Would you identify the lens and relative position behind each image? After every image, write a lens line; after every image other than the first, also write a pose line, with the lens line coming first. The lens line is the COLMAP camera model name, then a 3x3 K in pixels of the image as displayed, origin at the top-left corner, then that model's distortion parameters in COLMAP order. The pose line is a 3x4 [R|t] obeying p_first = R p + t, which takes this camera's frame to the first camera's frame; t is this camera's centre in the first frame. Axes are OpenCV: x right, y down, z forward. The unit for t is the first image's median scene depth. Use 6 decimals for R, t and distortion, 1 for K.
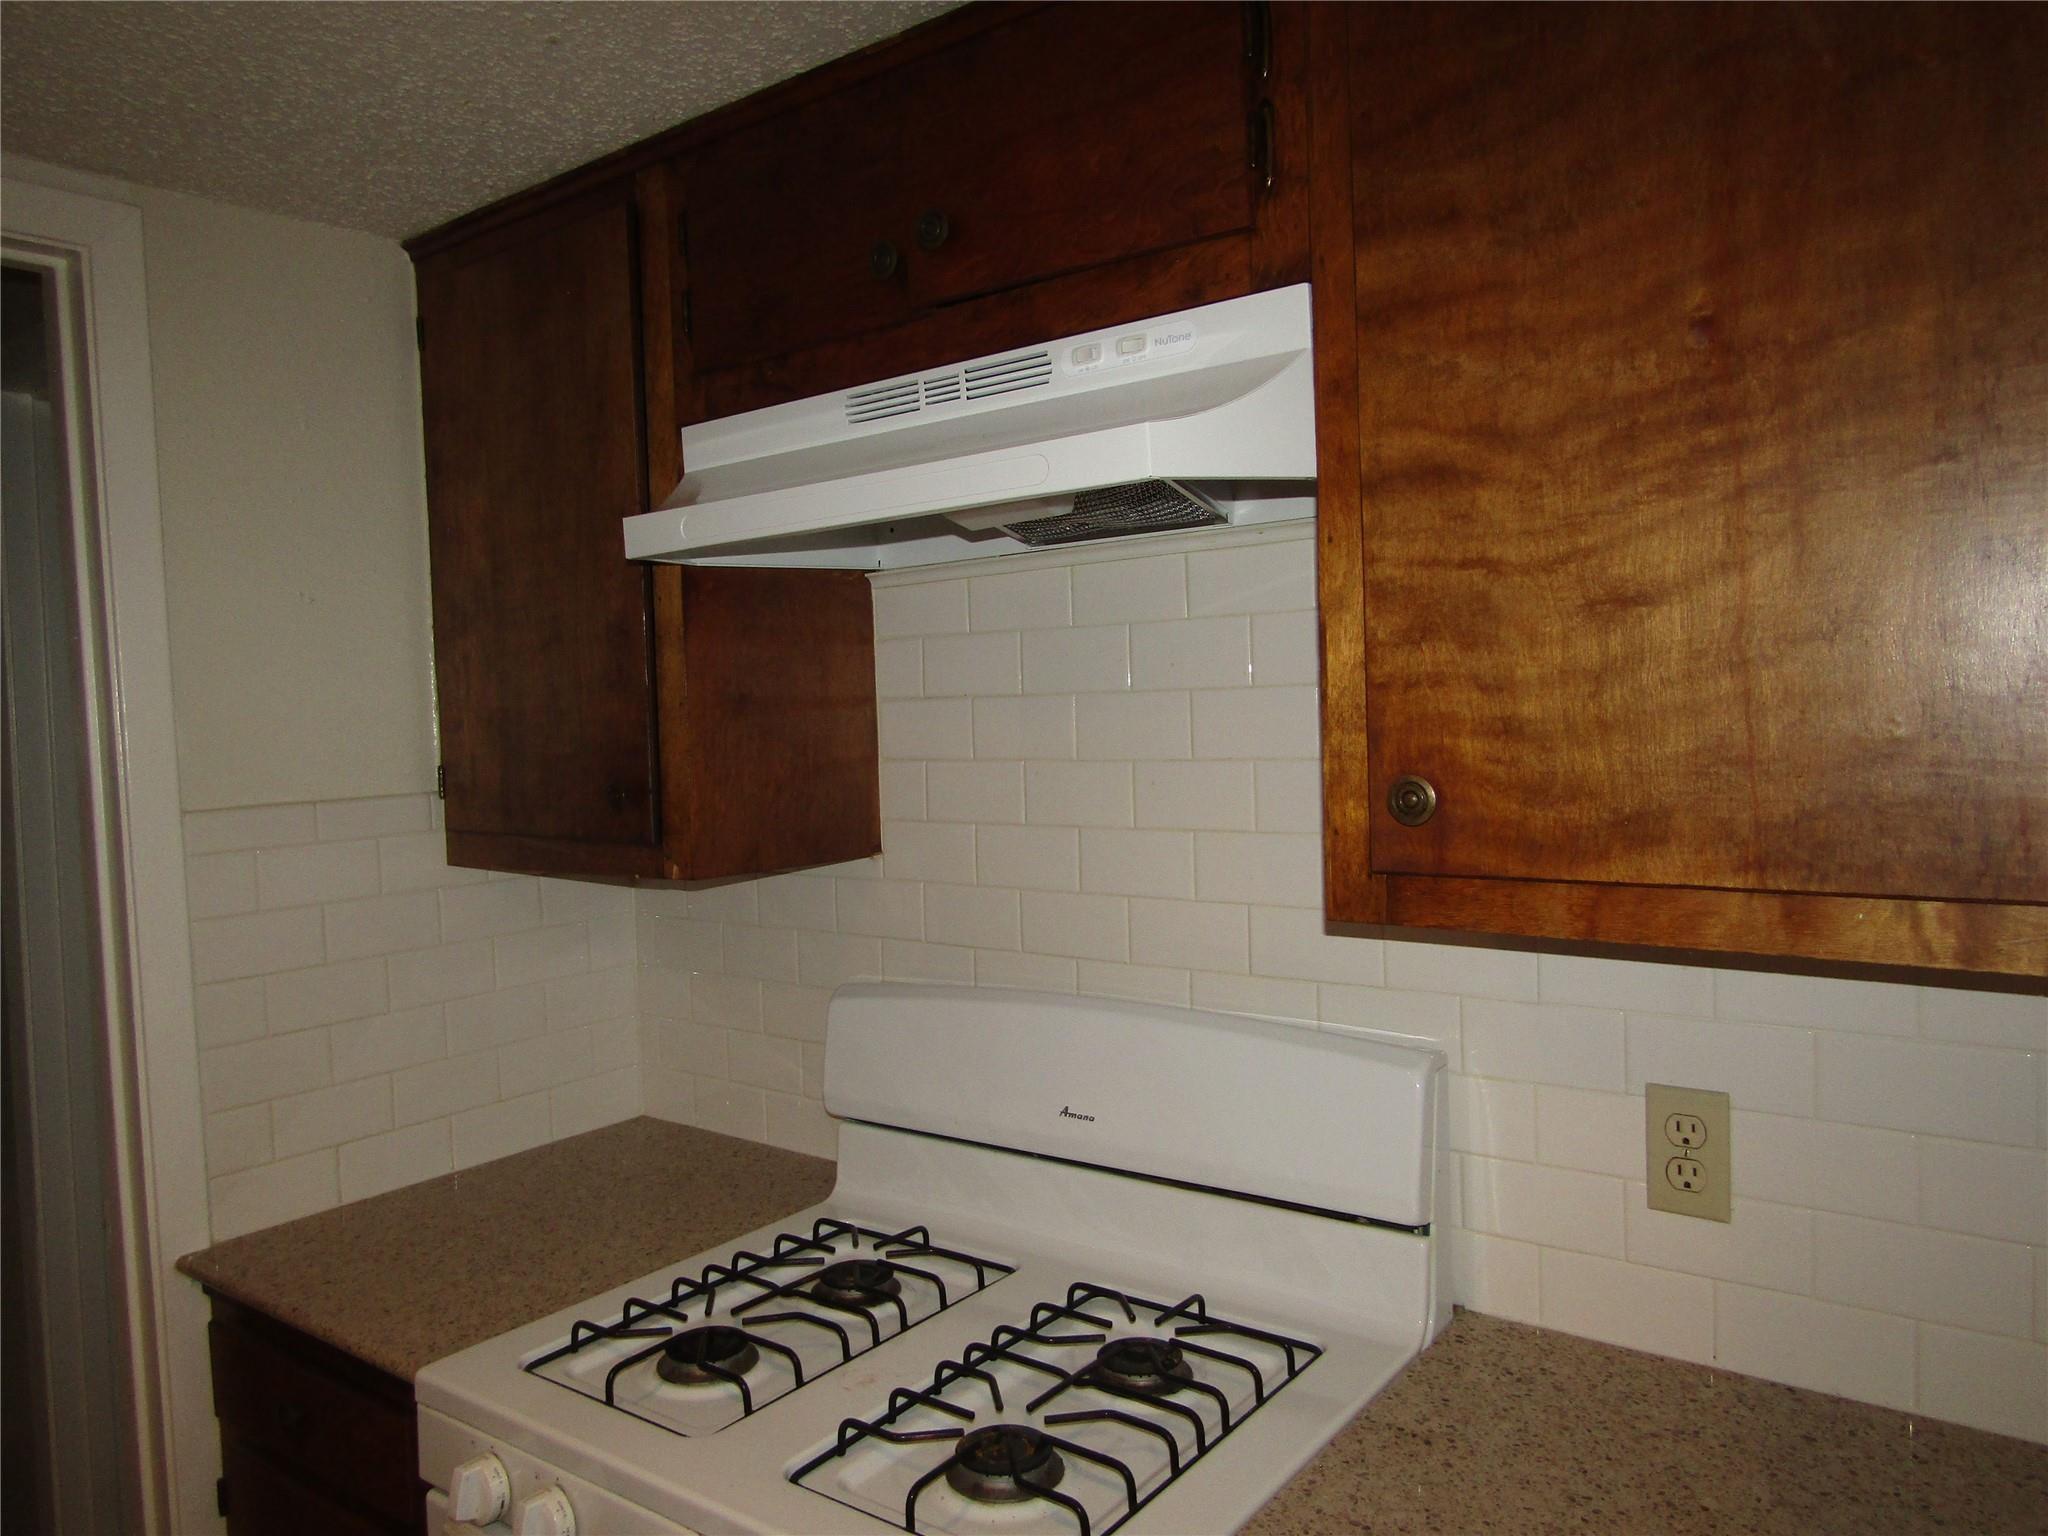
lens RADIAL K [[1461.5, 0, 1012.2], [0, 1461.5, 767.7], [0, 0, 1]] dist [-0.012031, 0.010653]
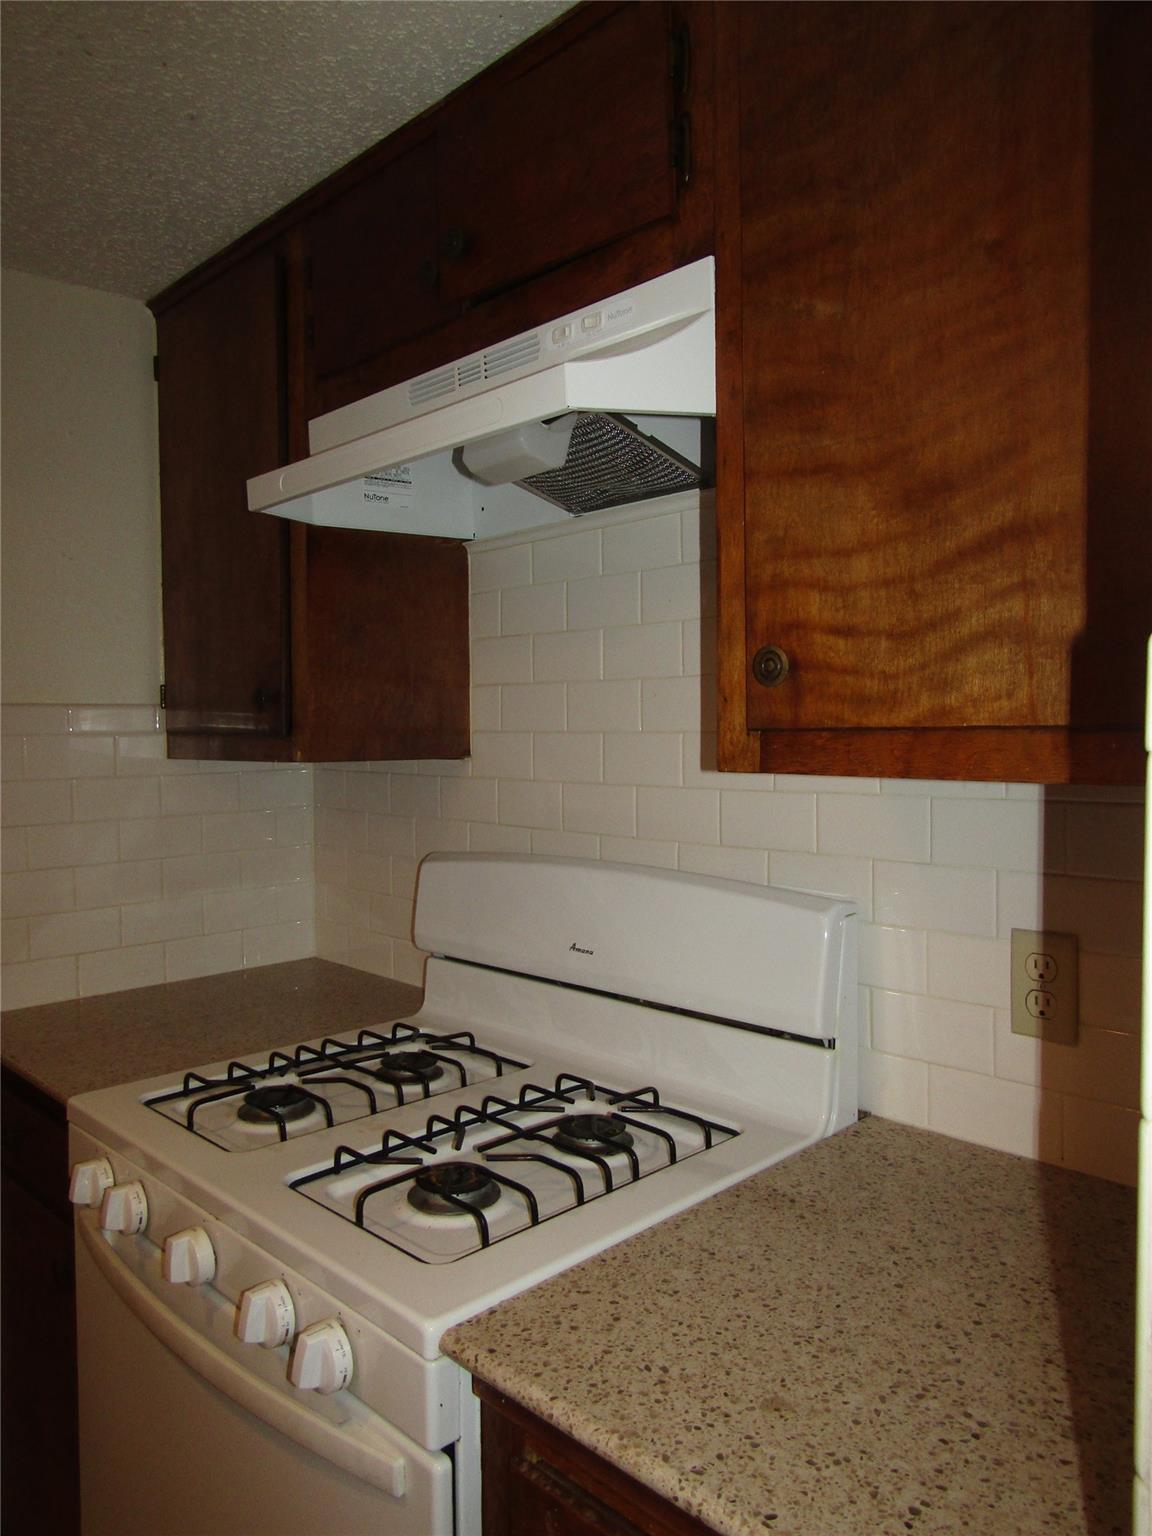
lens RADIAL K [[1096.1, 0, 579.2], [0, 1096.1, 771.0], [0, 0, 1]] dist [-0.012031, 0.010653]
pose [[0.989878, 0.029837, -0.138748, 0.194485], [-0.029894, 0.999552, 0.001678, 0.090928], [0.138736, 0.002487, 0.990326, 0.052590]]
